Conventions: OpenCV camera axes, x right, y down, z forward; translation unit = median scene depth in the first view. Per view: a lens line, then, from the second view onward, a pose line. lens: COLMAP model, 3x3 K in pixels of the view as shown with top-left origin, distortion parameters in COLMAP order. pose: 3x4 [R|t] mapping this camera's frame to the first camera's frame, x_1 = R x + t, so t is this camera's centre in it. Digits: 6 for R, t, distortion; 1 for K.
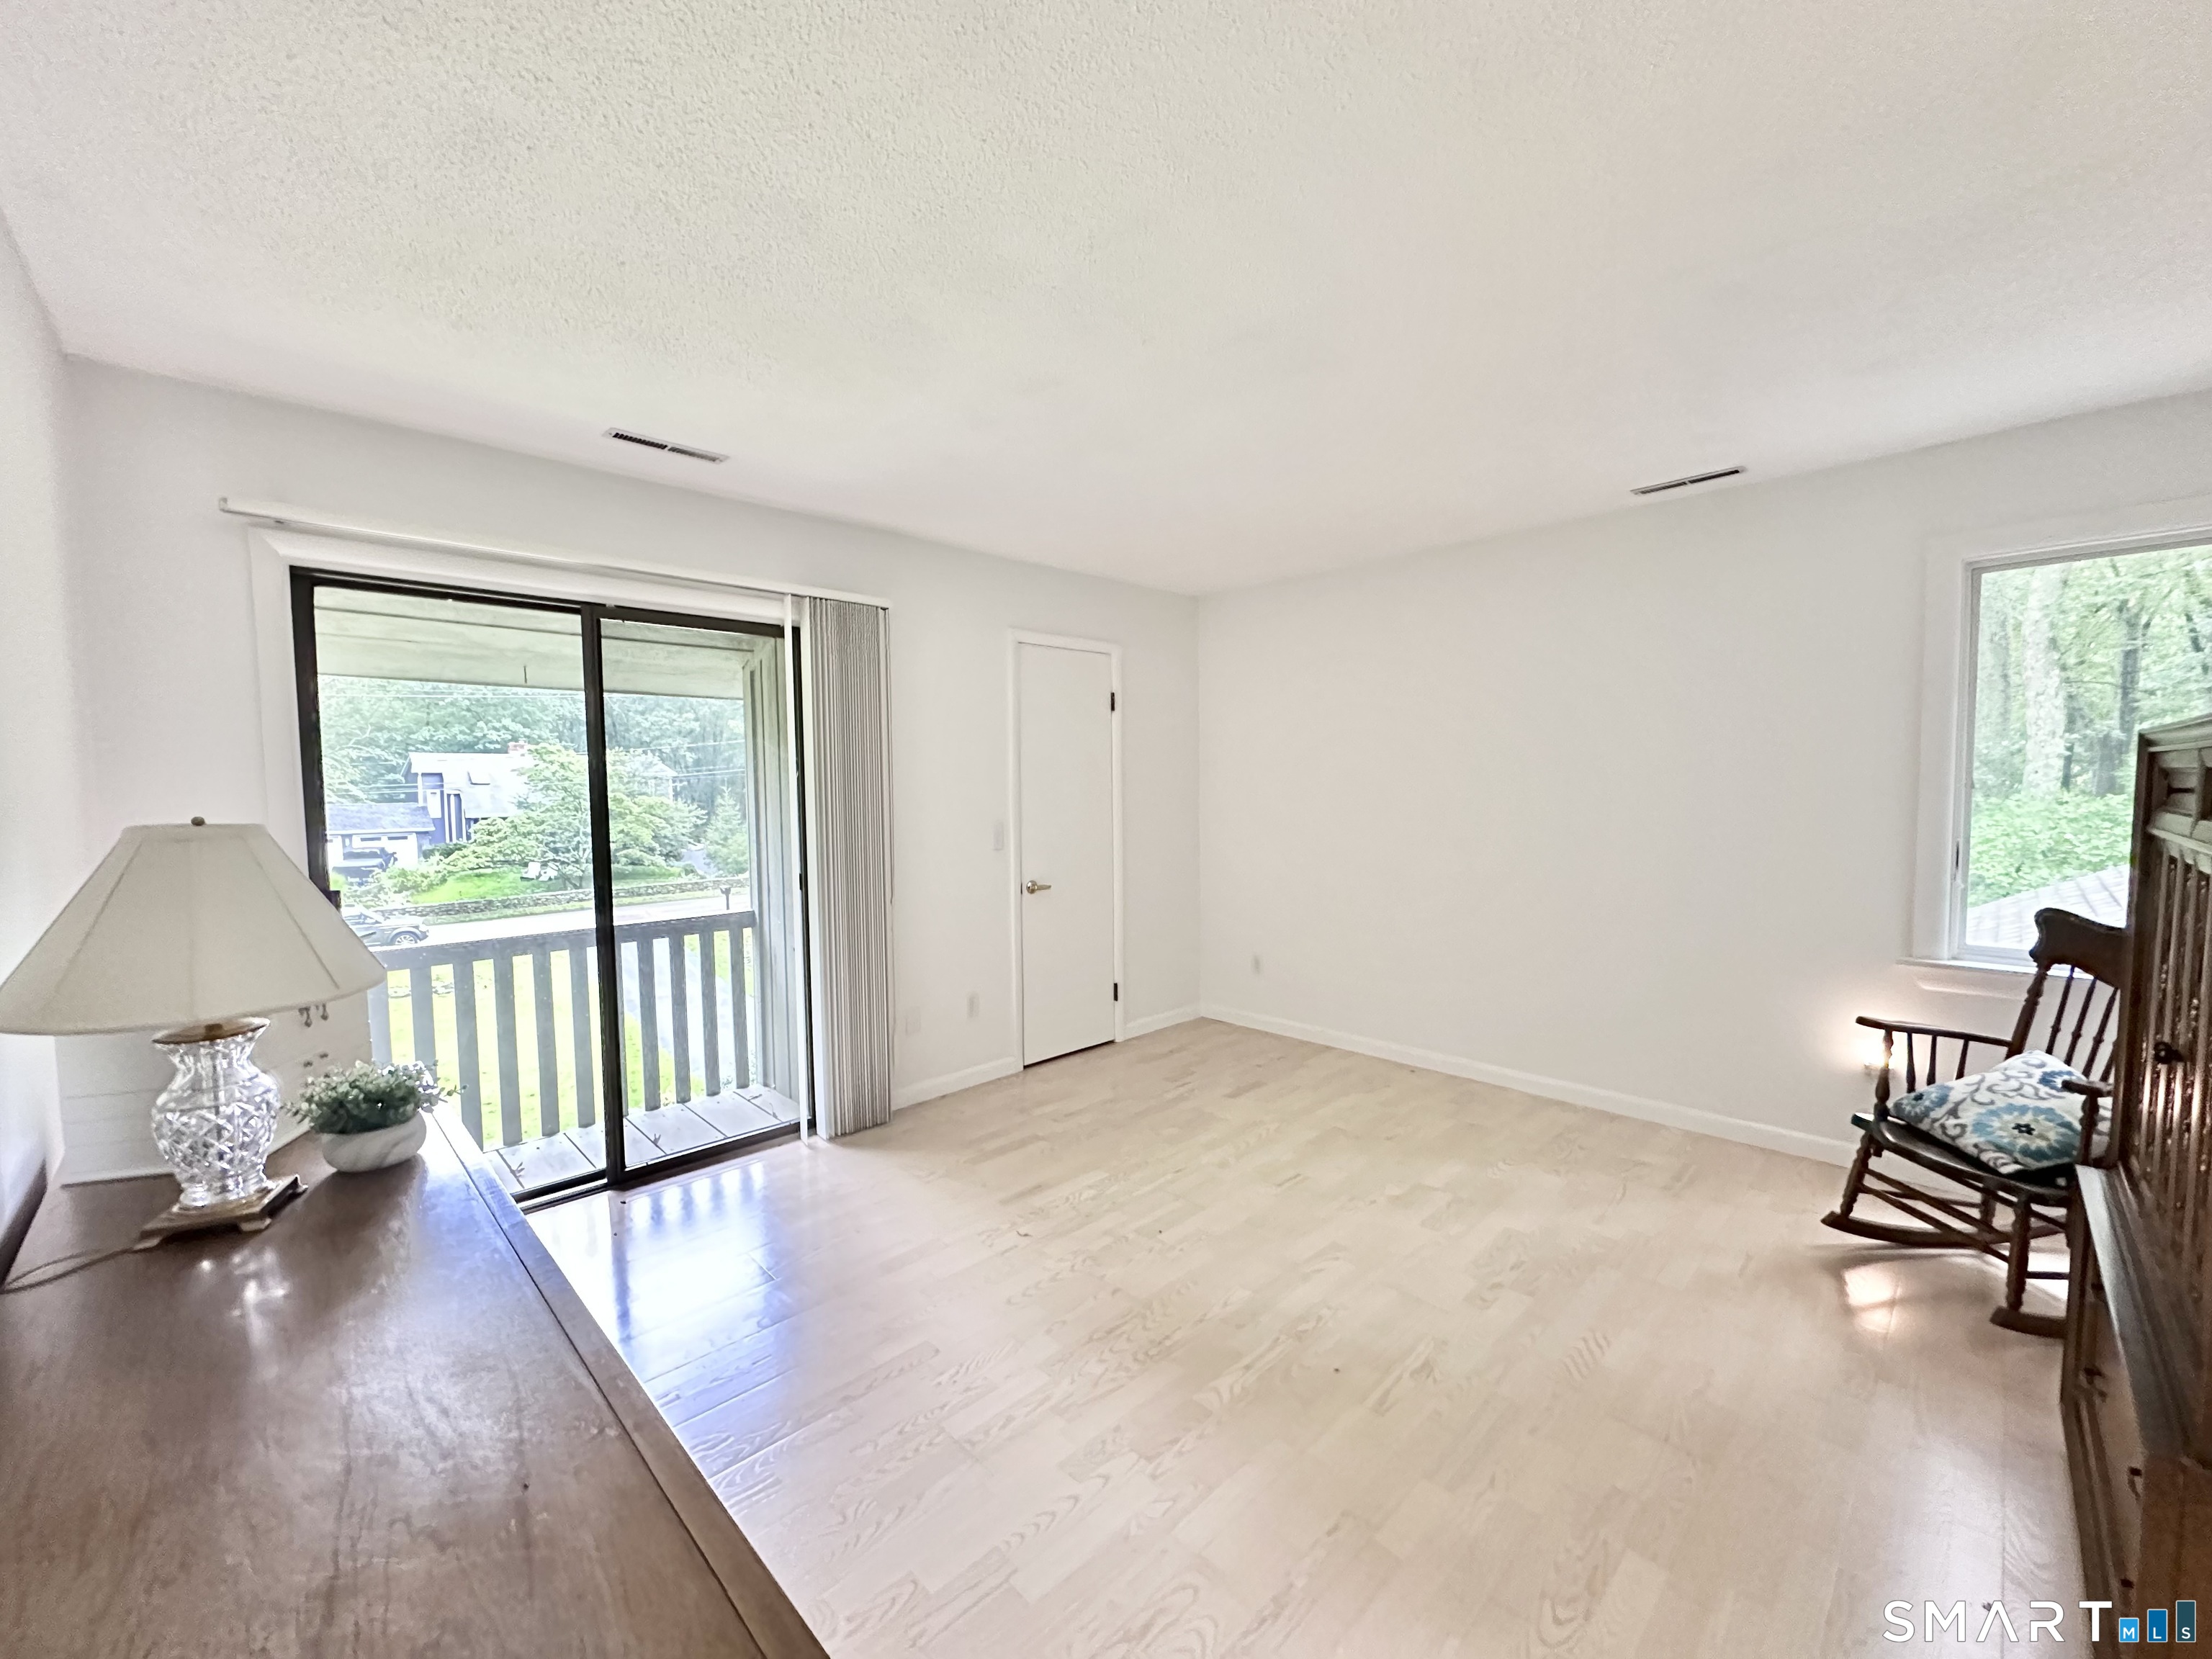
lens RADIAL K [[880.6, 0, 1113.2], [0, 880.6, 827.4], [0, 0, 1]] dist [-0.003151, 0.000142]
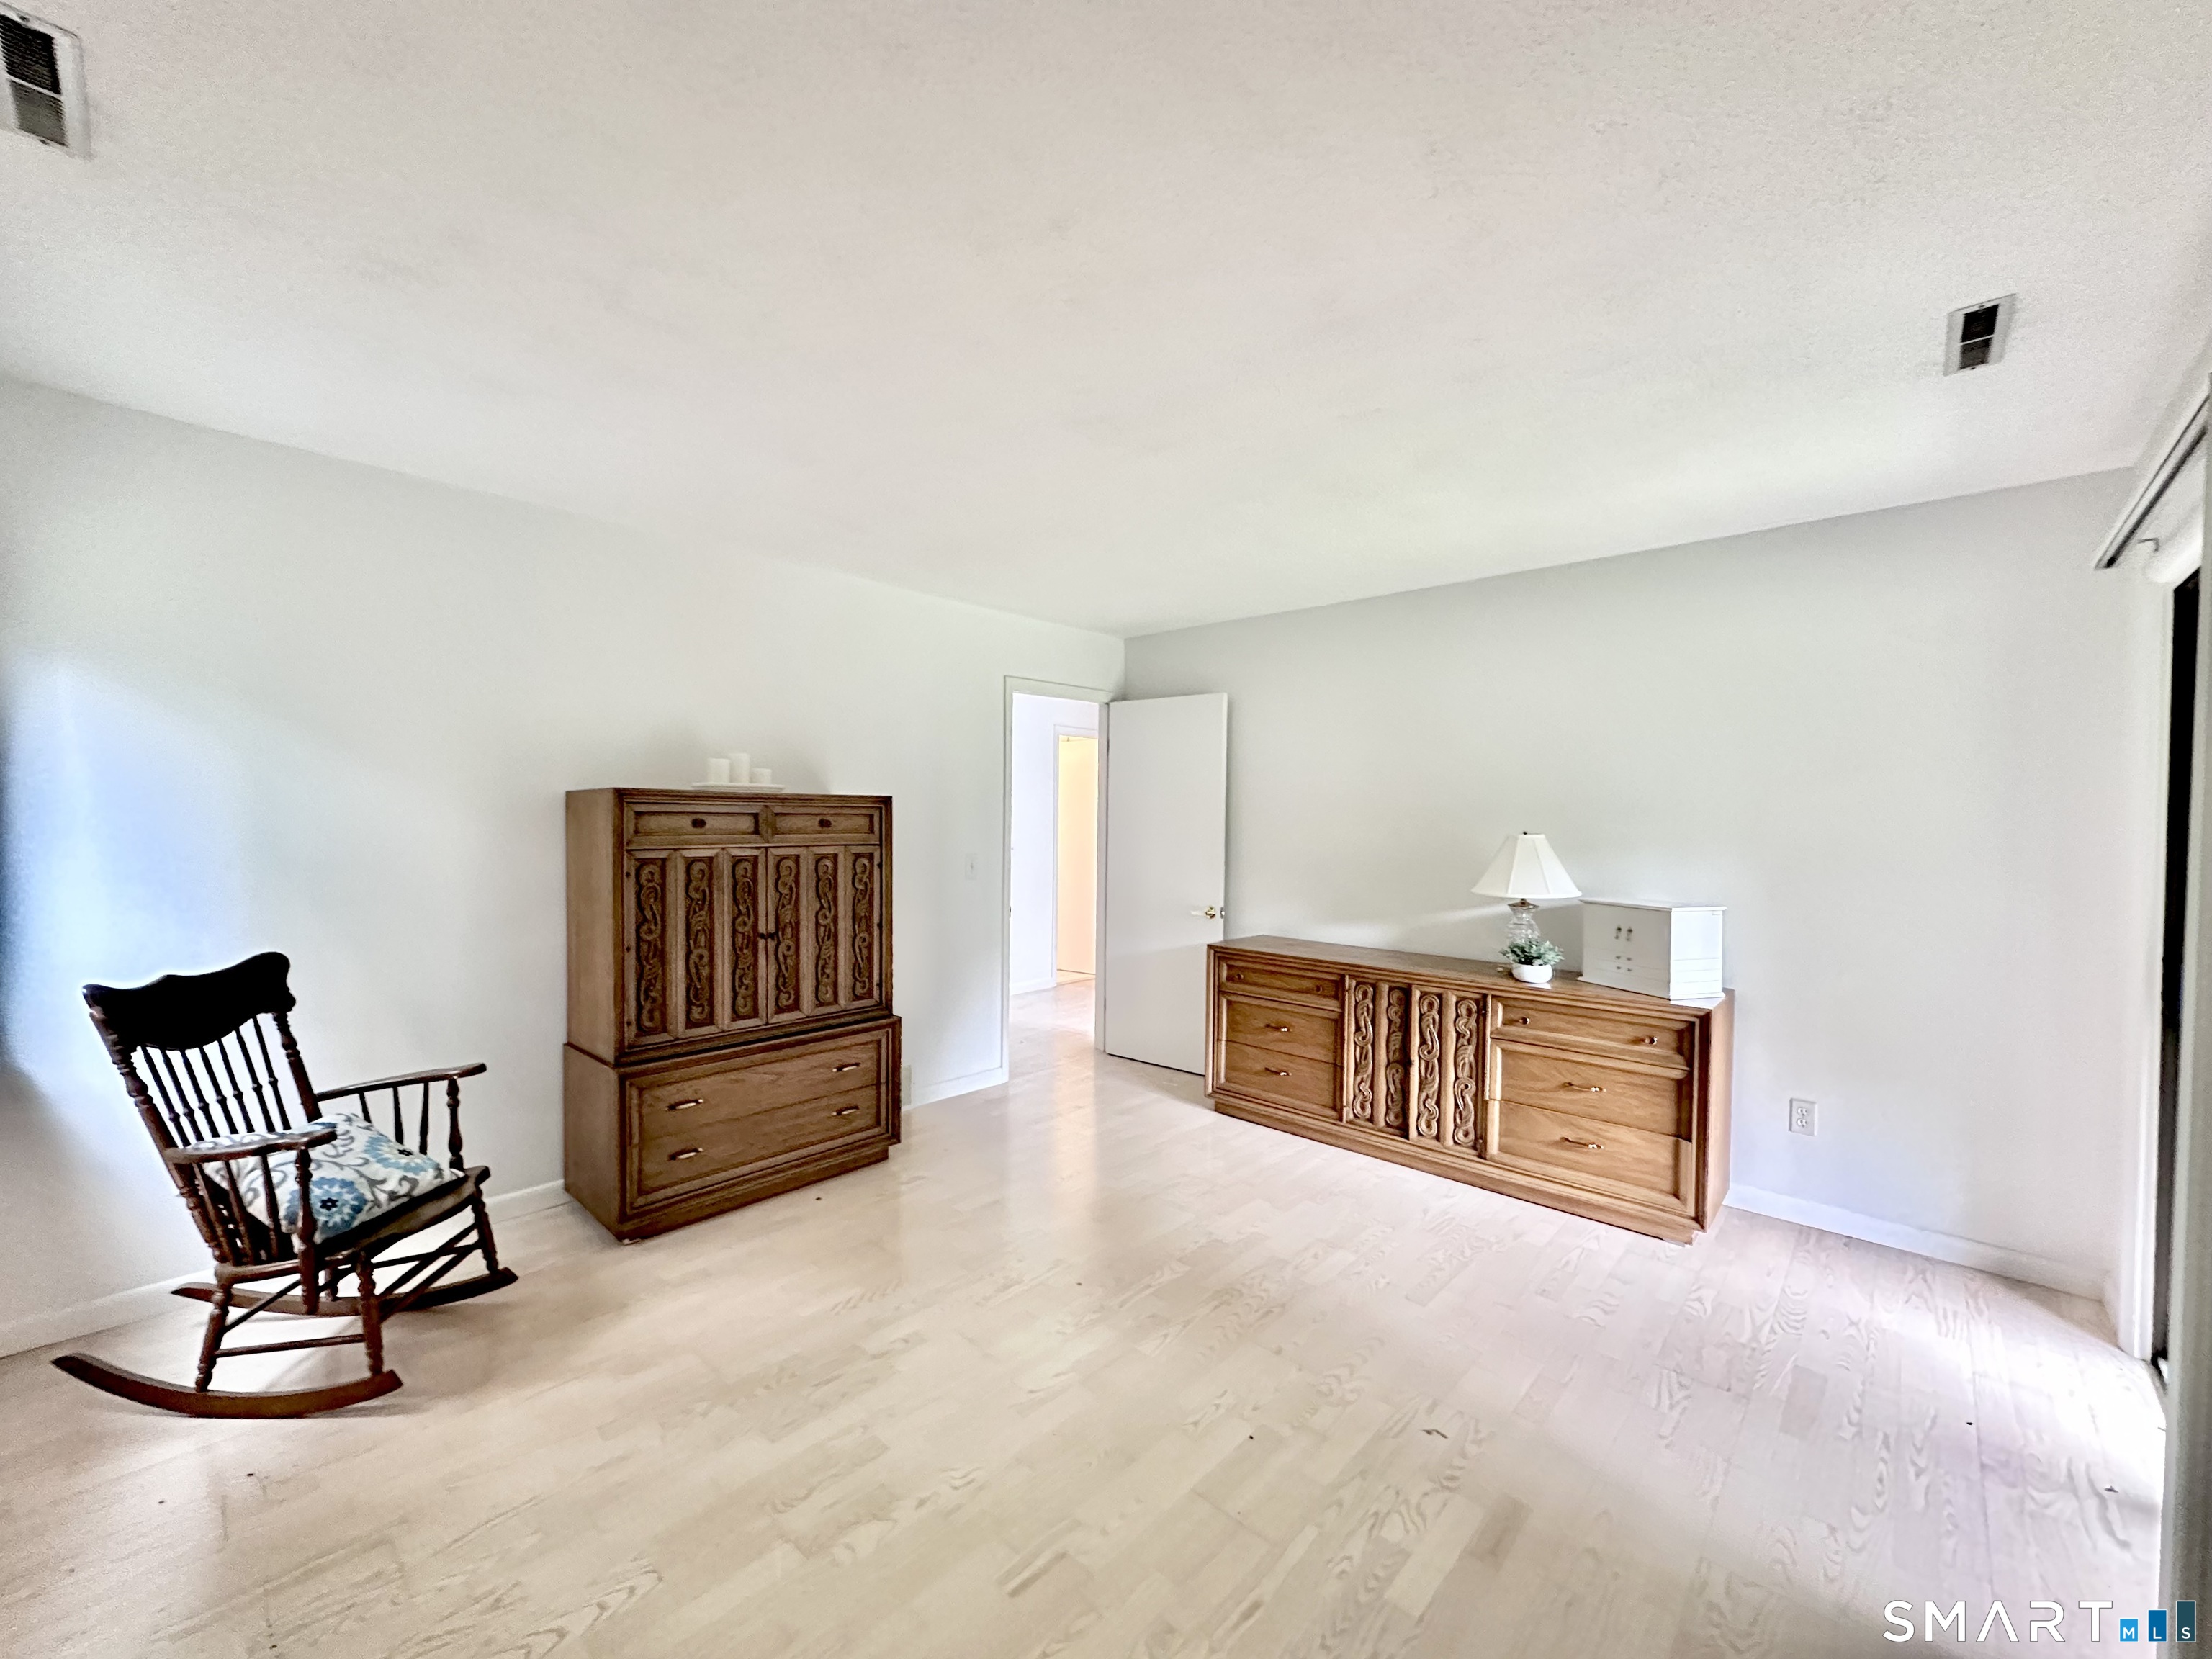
lens RADIAL K [[880.6, 0, 1098.7], [0, 880.6, 825.4], [0, 0, 1]] dist [-0.003151, 0.000142]
pose [[-0.999609, 0.002020, -0.027884, 0.195202], [-0.000397, 0.996260, 0.086403, -0.107415], [0.027954, 0.086381, -0.995870, 1.638732]]
